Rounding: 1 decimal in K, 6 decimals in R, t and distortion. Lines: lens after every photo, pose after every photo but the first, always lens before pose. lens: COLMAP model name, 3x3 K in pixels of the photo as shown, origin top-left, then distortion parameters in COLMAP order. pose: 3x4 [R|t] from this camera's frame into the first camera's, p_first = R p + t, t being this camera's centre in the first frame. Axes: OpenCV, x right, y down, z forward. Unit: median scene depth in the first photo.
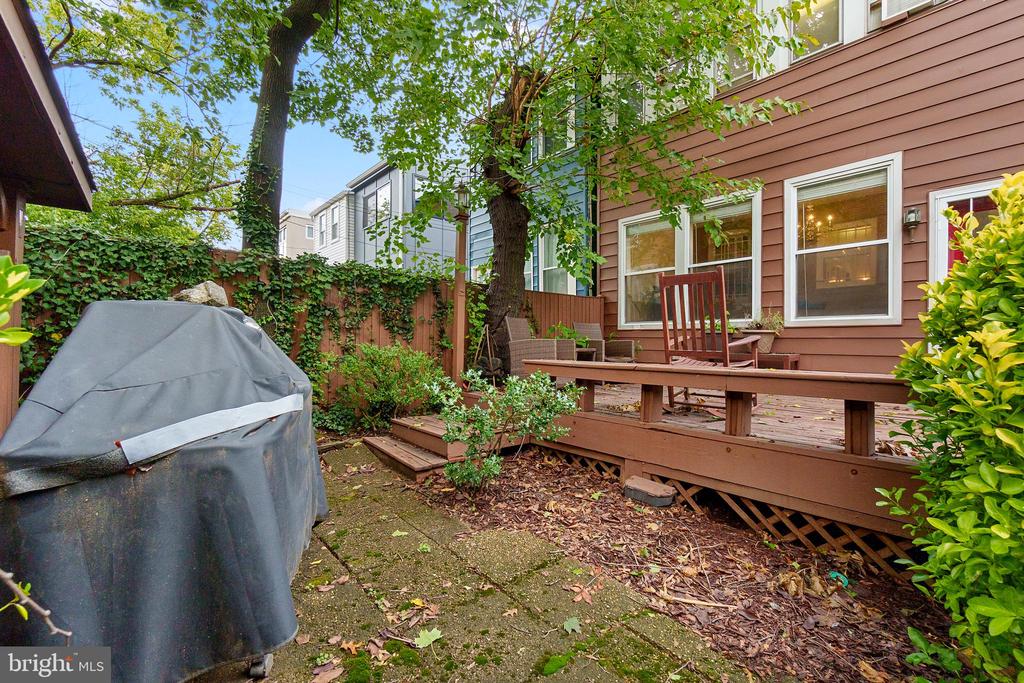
lens RADIAL K [[440.2, 0, 512.0], [0, 440.2, 341.5], [0, 0, 1]] dist [0.001273, 0.000269]
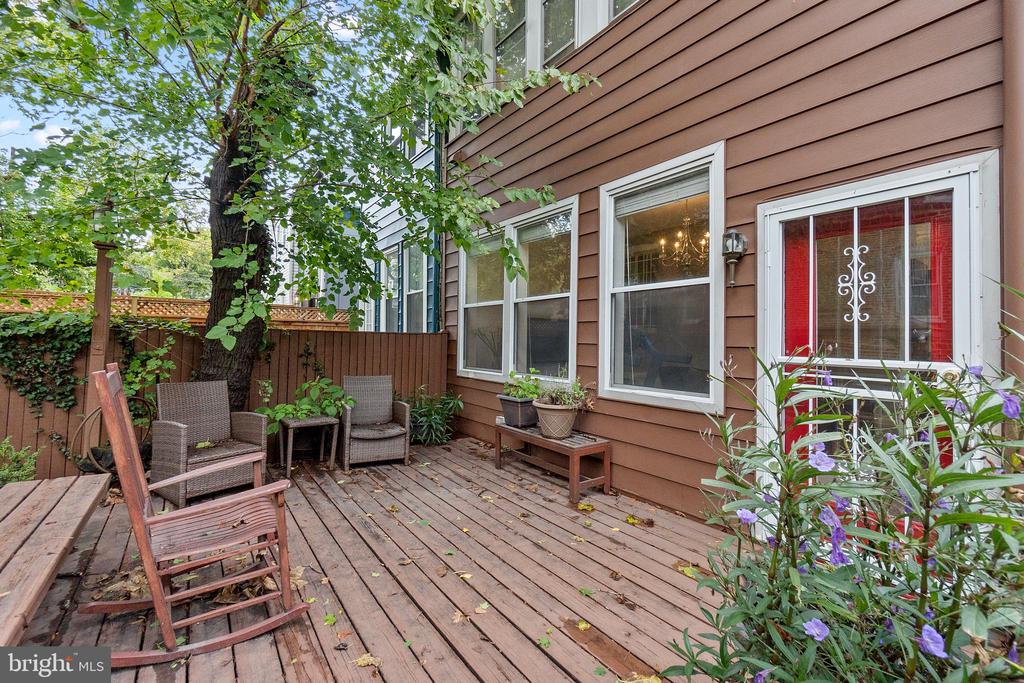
lens RADIAL K [[438.2, 0, 511.9], [0, 438.2, 336.0], [0, 0, 1]] dist [-0.003431, 0.000113]
pose [[0.995819, 0.013158, -0.090399, 0.615255], [-0.014568, 0.999782, -0.014955, -0.131742], [0.090182, 0.016209, 0.995793, 0.338237]]
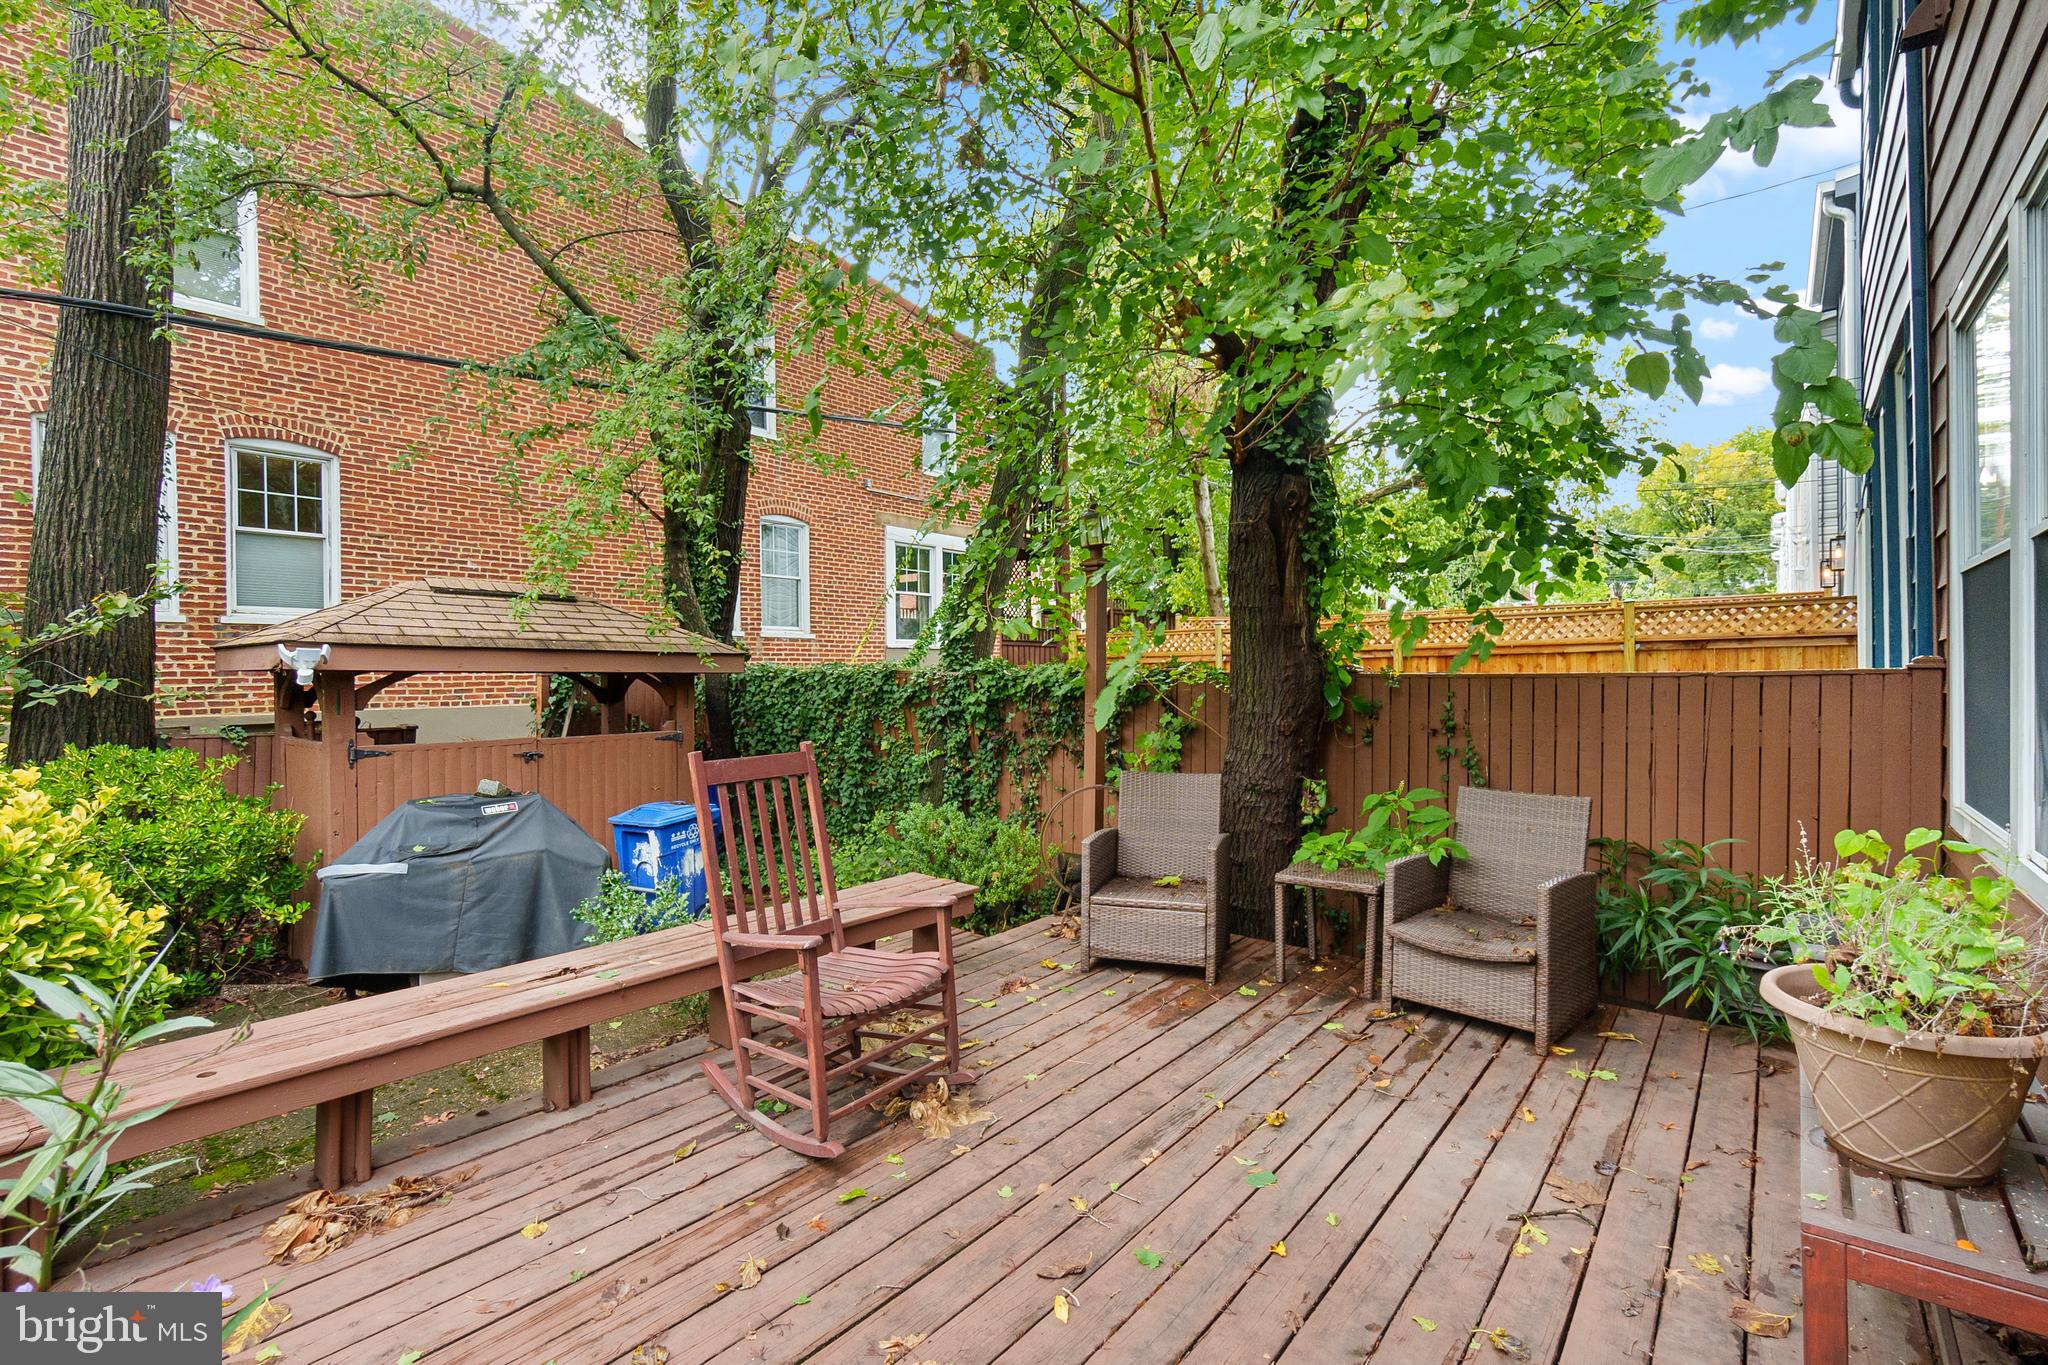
lens RADIAL K [[935.7, 0, 1024.0], [0, 935.7, 682.5], [0, 0, 1]] dist [-0.000459, 0.000061]
pose [[0.170459, 0.003635, -0.985358, 0.921636], [0.006521, 0.999967, 0.004817, -0.153362], [0.985343, -0.007246, 0.170430, 0.725601]]
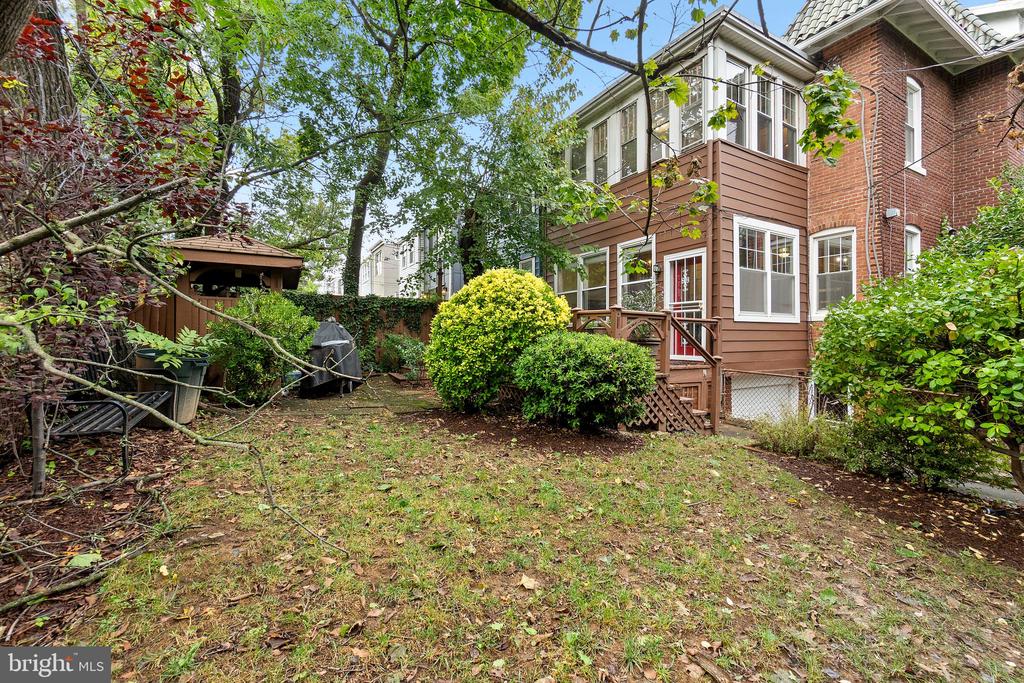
lens RADIAL K [[438.2, 0, 511.9], [0, 438.2, 336.0], [0, 0, 1]] dist [-0.003431, 0.000113]
pose [[0.979086, -0.001397, -0.203441, 0.633008], [-0.001272, 0.999915, -0.012988, 0.036784], [0.203442, 0.012975, 0.979001, -0.941042]]
